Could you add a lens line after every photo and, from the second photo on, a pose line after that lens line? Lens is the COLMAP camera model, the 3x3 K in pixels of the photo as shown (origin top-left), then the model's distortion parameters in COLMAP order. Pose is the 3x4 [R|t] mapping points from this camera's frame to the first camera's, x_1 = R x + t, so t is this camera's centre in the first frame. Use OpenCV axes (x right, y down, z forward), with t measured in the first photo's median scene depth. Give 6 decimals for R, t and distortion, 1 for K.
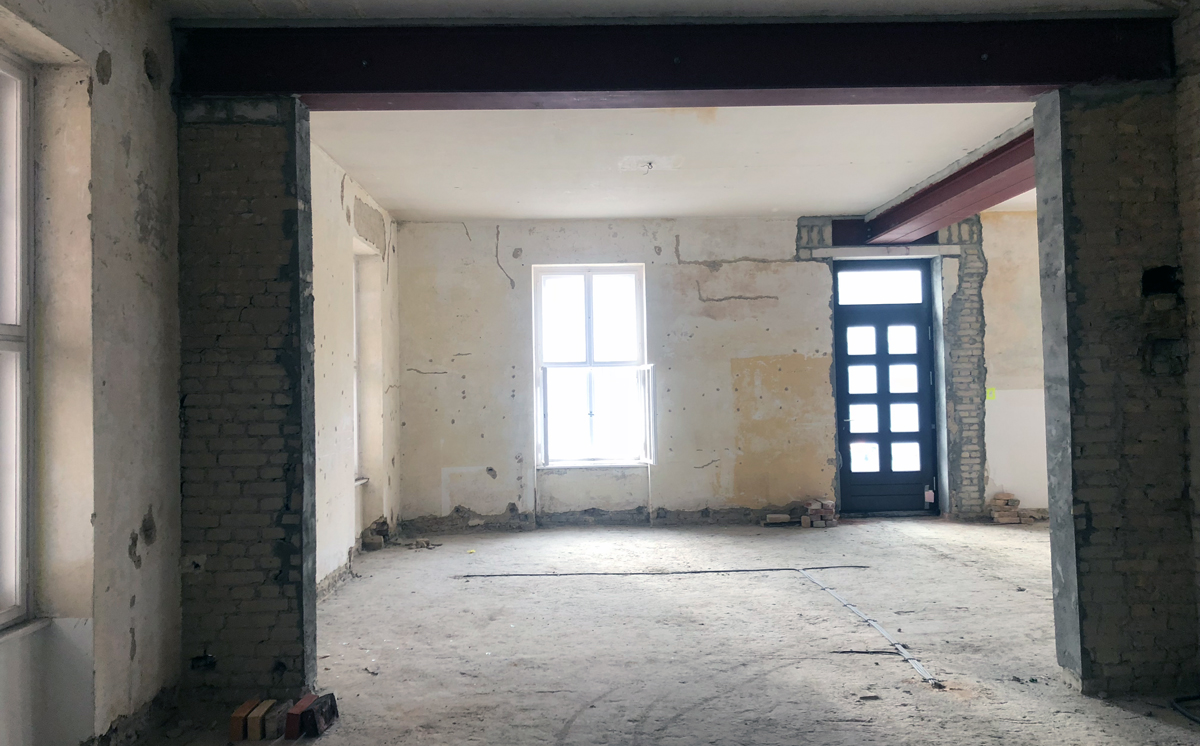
lens RADIAL K [[971.8, 0, 600.1], [0, 971.8, 369.1], [0, 0, 1]] dist [-0.001115, -0.000357]
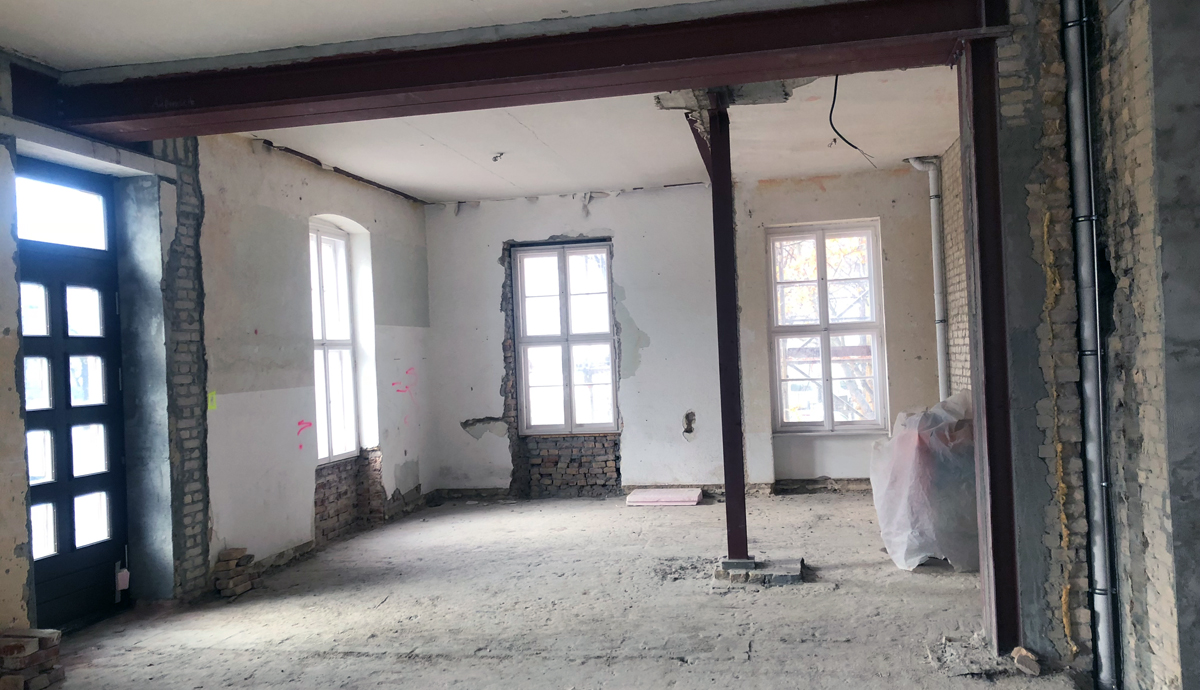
lens RADIAL K [[976.7, 0, 600.1], [0, 976.7, 350.8], [0, 0, 1]] dist [-0.000249, 0.001851]
pose [[0.209663, 0.013548, 0.977680, -0.186227], [0.025906, 0.999476, -0.019405, 0.011452], [-0.977430, 0.029396, 0.209202, 0.604658]]
